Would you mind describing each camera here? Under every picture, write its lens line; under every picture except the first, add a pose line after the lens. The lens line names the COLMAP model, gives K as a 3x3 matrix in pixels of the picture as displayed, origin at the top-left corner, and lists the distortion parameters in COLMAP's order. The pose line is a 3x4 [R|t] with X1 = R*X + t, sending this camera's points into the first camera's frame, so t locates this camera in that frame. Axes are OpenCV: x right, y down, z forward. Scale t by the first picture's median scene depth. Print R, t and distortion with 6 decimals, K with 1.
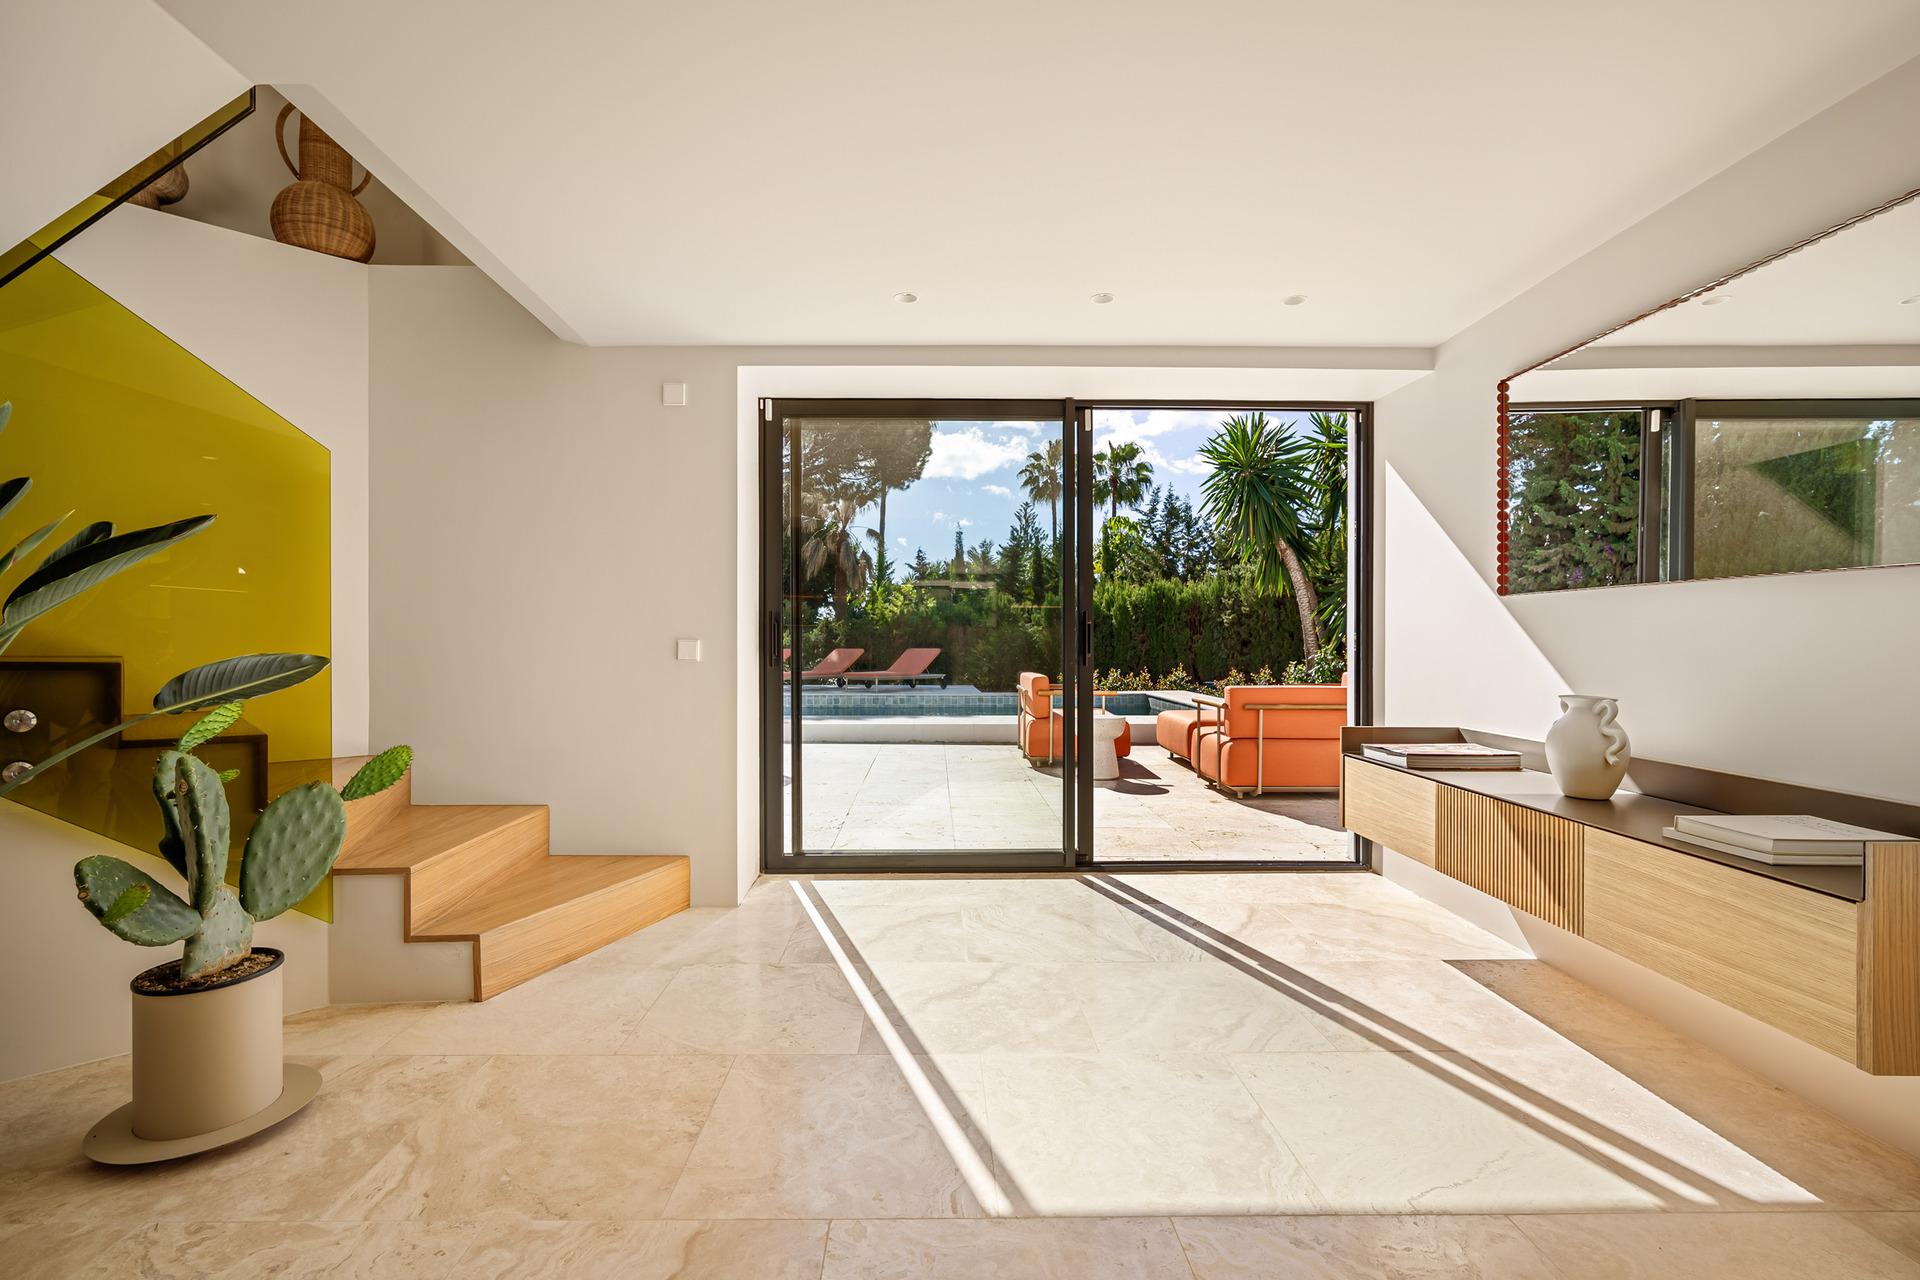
lens RADIAL K [[838.5, 0, 925.0], [0, 838.5, 639.1], [0, 0, 1]] dist [-0.017754, -0.000024]
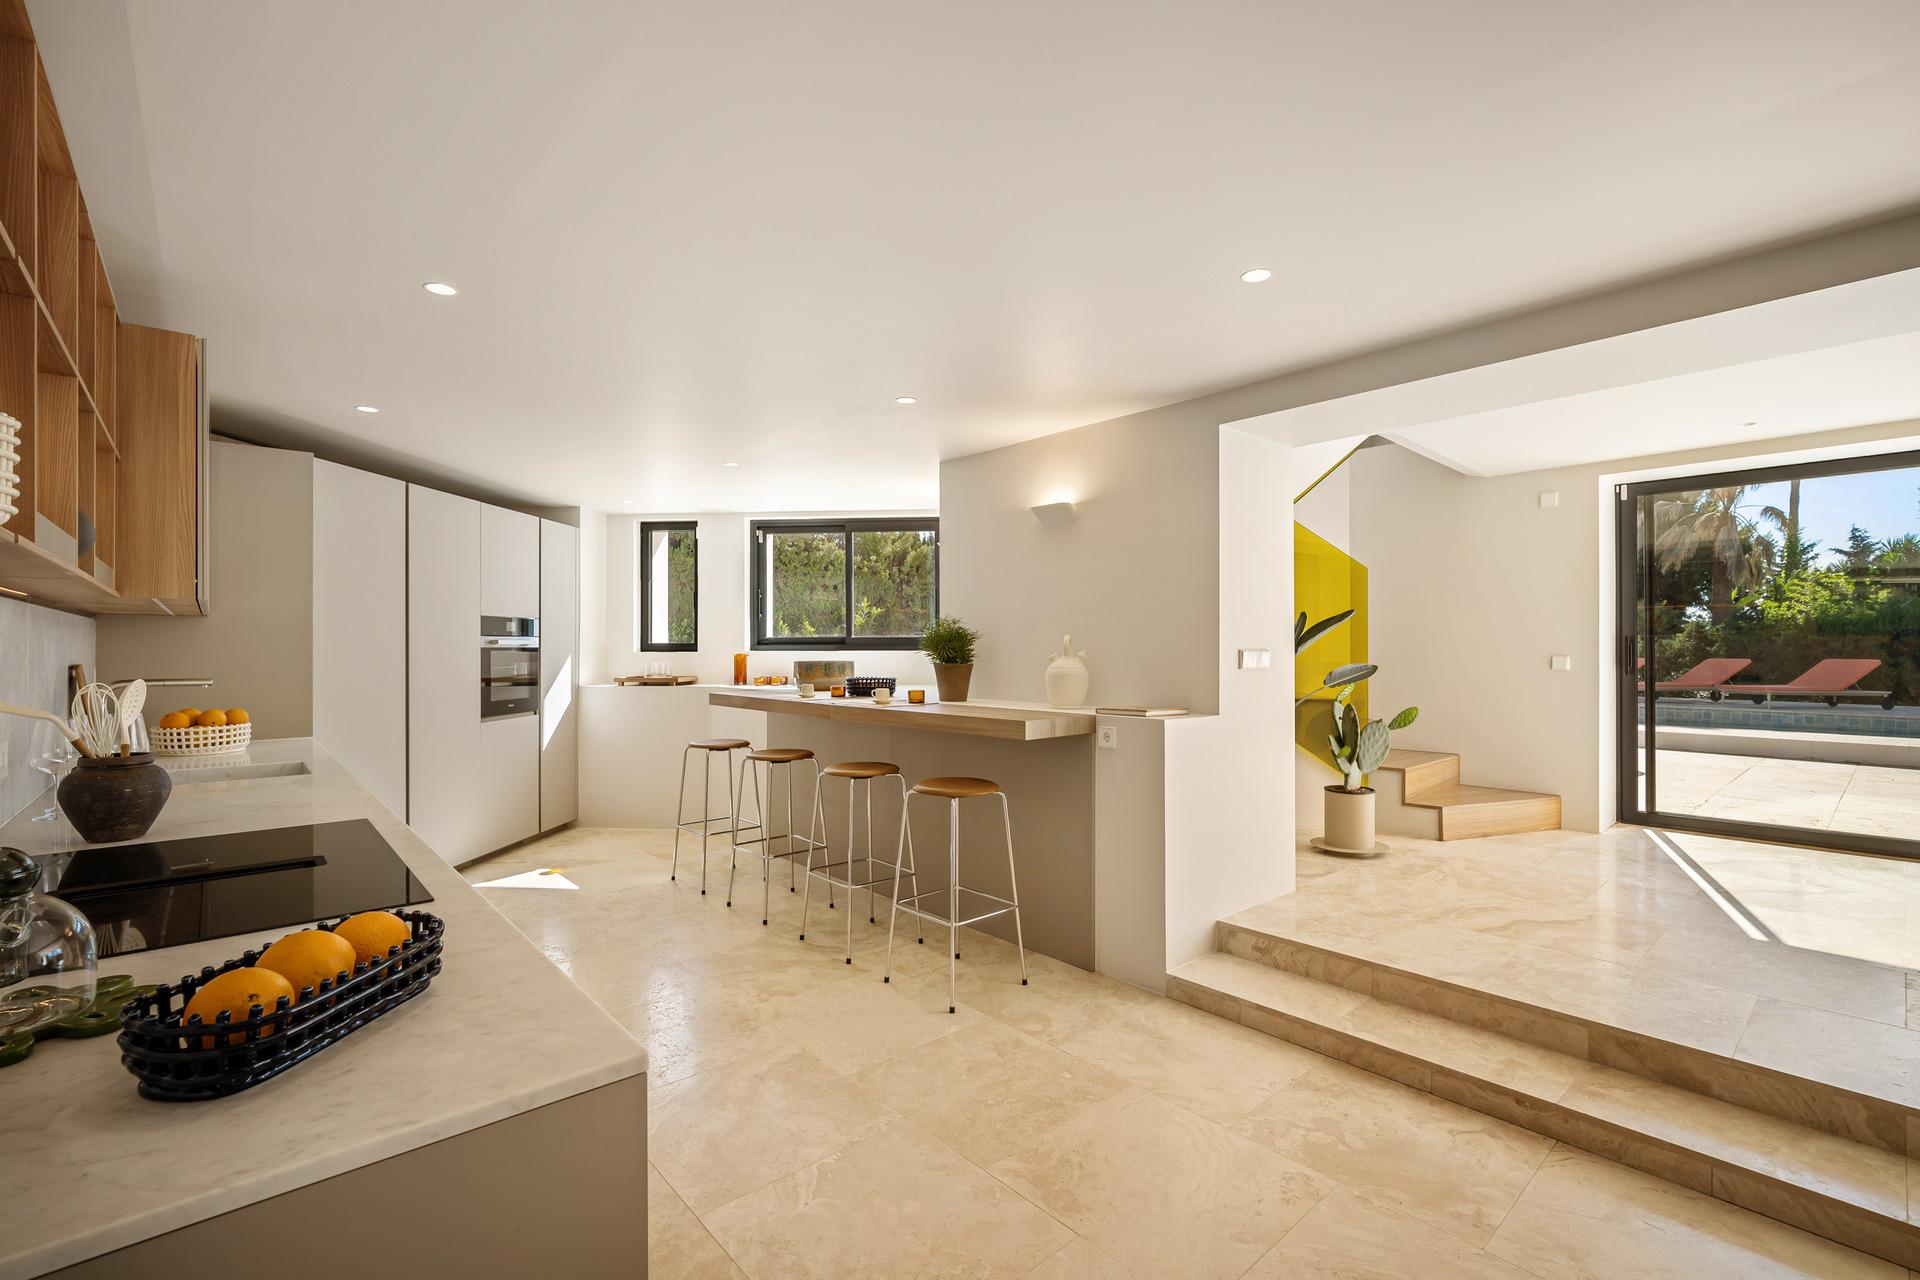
lens RADIAL K [[838.5, 0, 925.0], [0, 838.5, 639.1], [0, 0, 1]] dist [-0.017754, -0.000024]
pose [[0.640753, -0.002244, -0.767744, 0.062530], [0.000430, 0.999997, -0.002563, -0.012510], [0.767747, 0.001312, 0.640752, -0.388870]]
